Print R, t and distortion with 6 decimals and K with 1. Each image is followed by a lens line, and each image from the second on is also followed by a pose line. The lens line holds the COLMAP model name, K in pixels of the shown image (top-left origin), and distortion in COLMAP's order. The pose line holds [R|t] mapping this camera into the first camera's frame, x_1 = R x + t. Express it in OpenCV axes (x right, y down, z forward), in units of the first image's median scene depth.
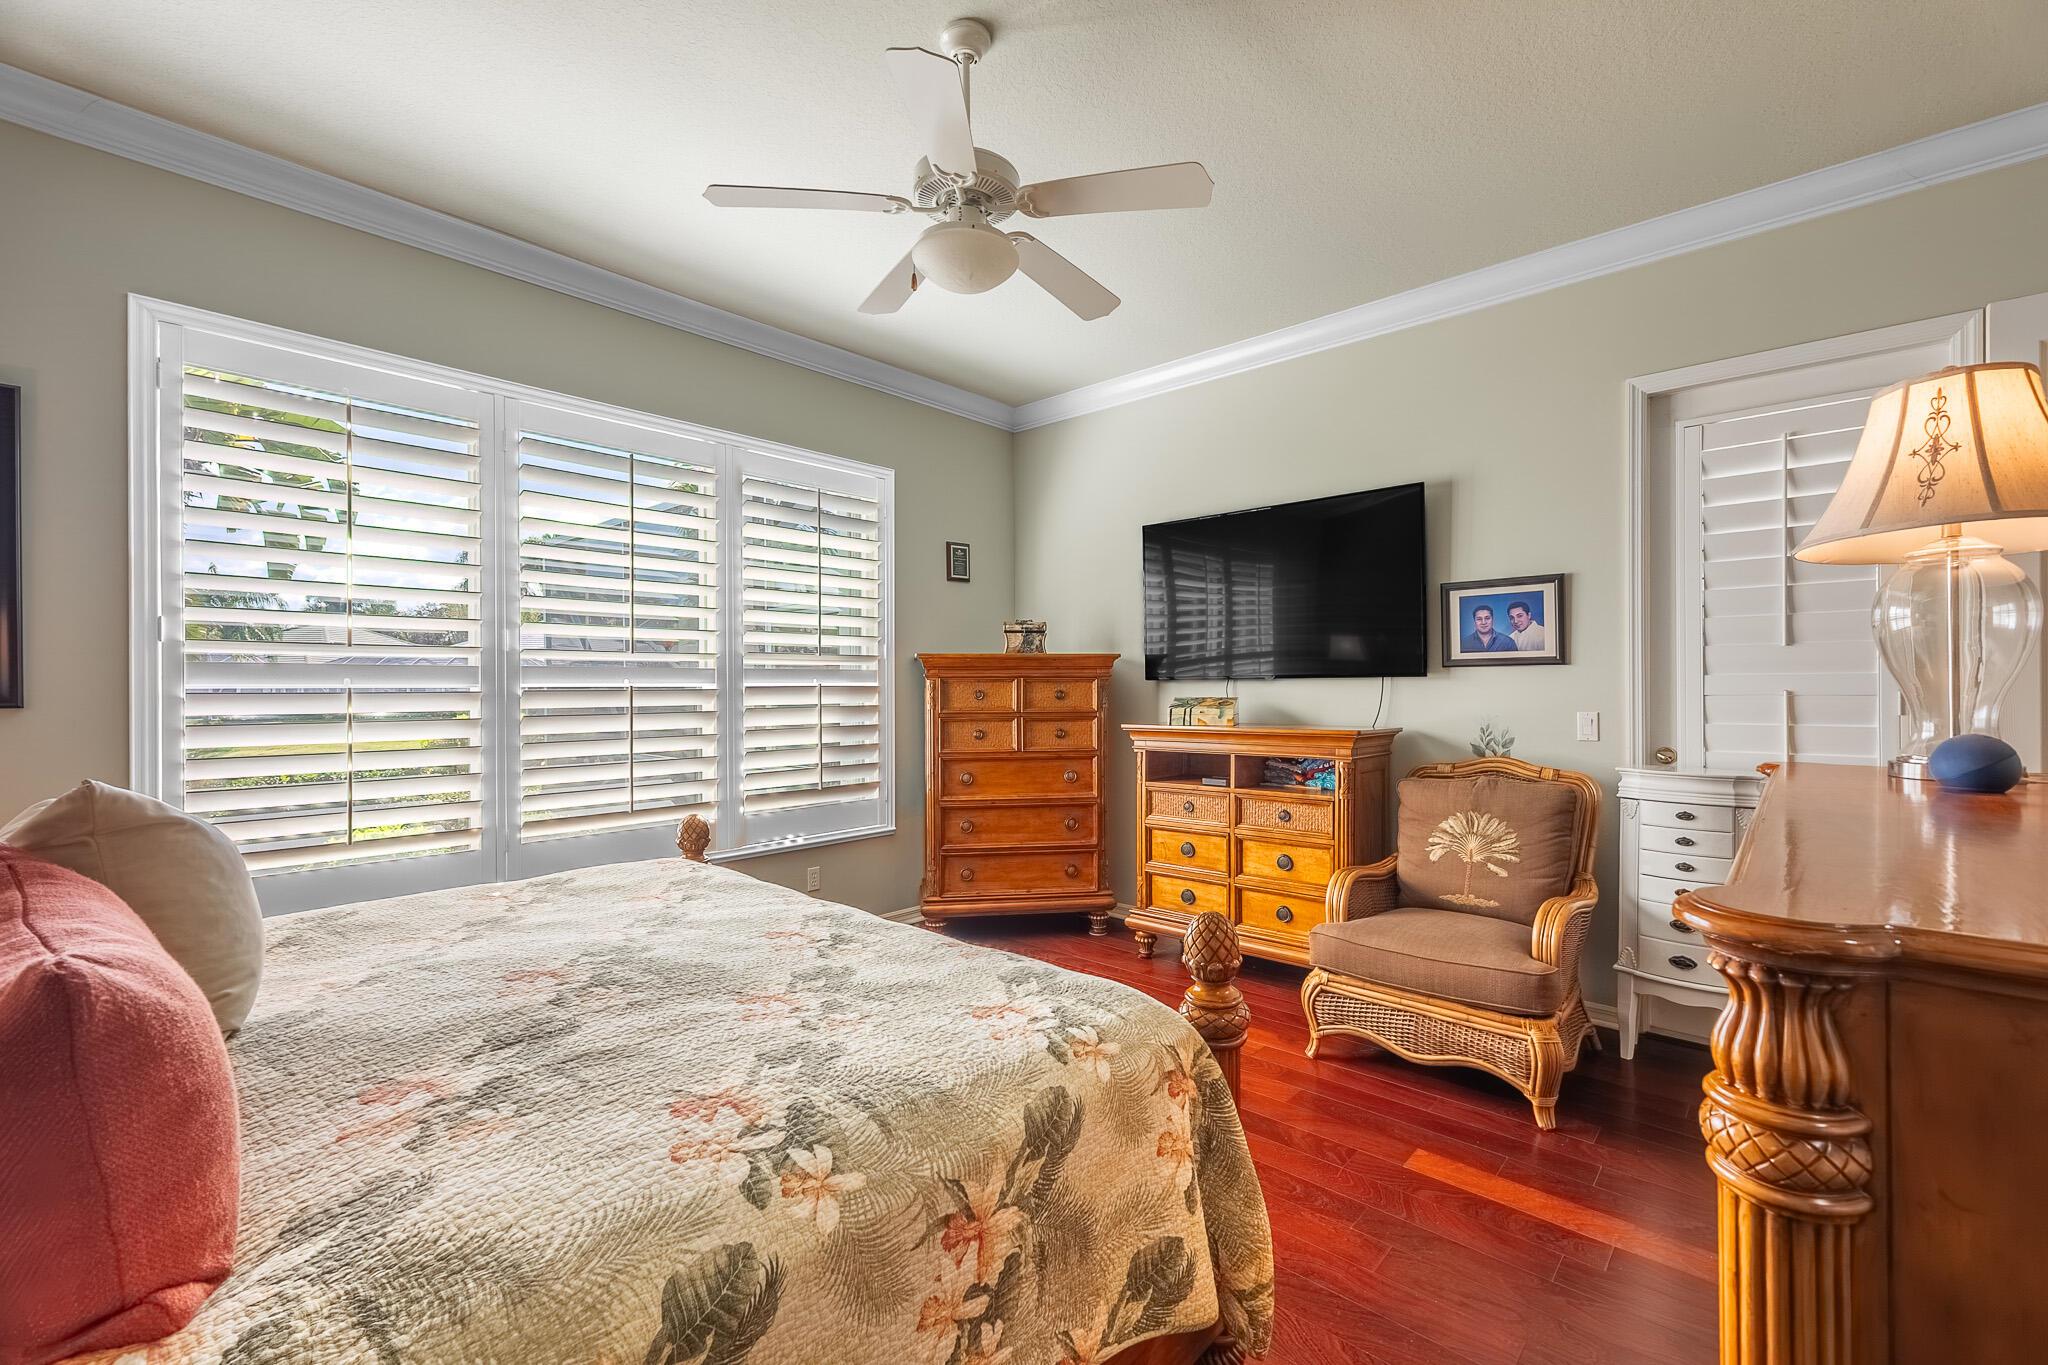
lens RADIAL K [[869.9, 0, 1042.5], [0, 869.9, 684.9], [0, 0, 1]] dist [0.010181, 0.000071]
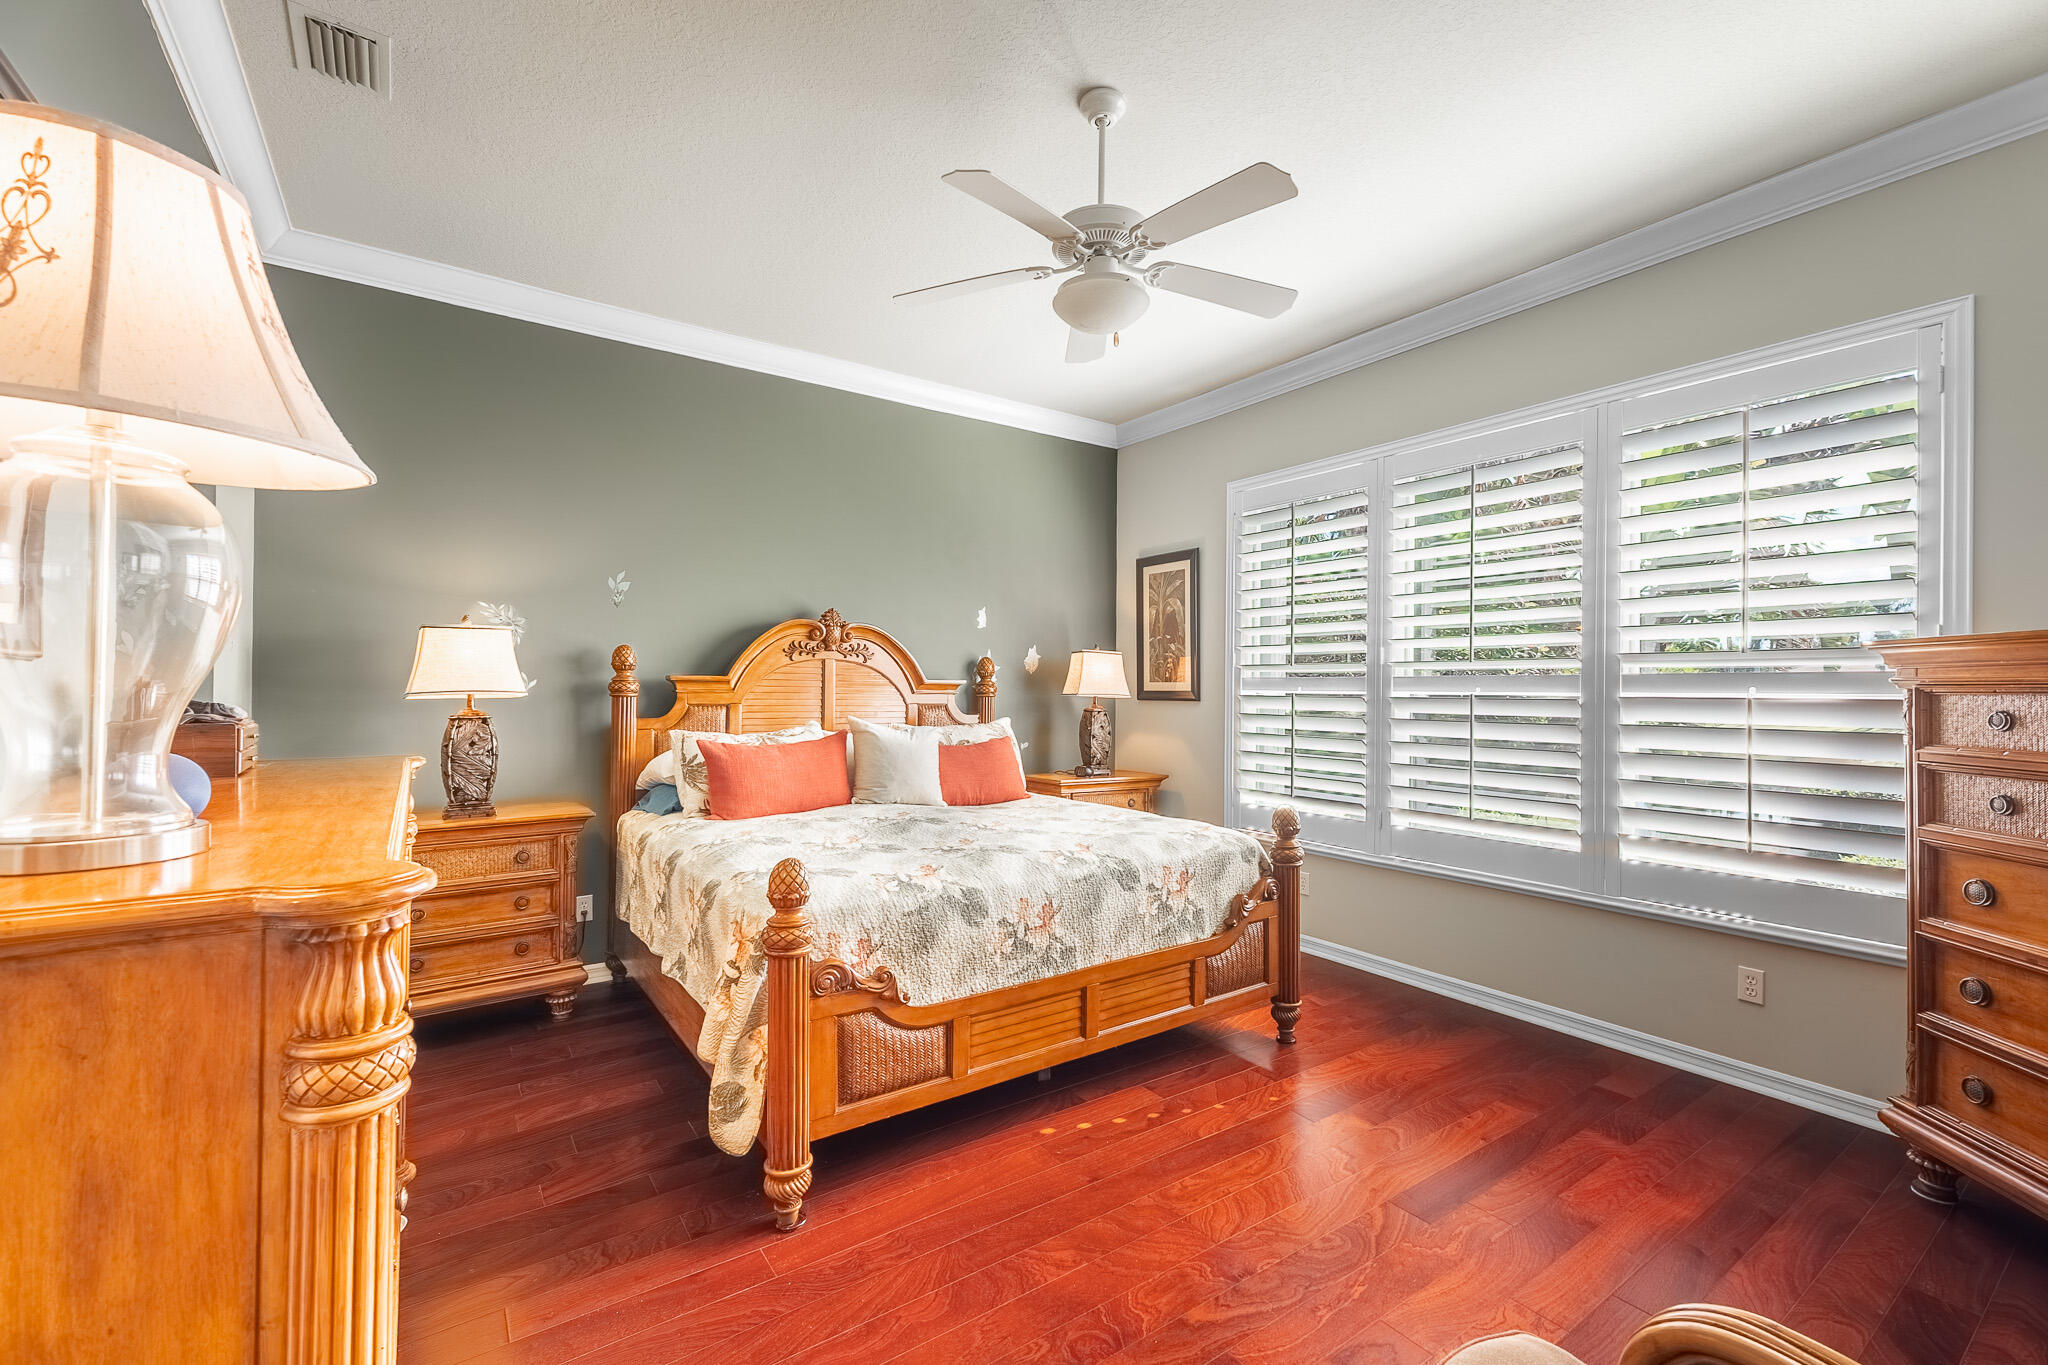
lens RADIAL K [[869.9, 0, 1042.5], [0, 869.9, 684.9], [0, 0, 1]] dist [0.010181, 0.000071]
pose [[-0.226810, -0.003502, -0.973933, 0.626810], [-0.004554, 0.999986, -0.002535, -0.004924], [0.973928, 0.003861, -0.226823, 0.738572]]
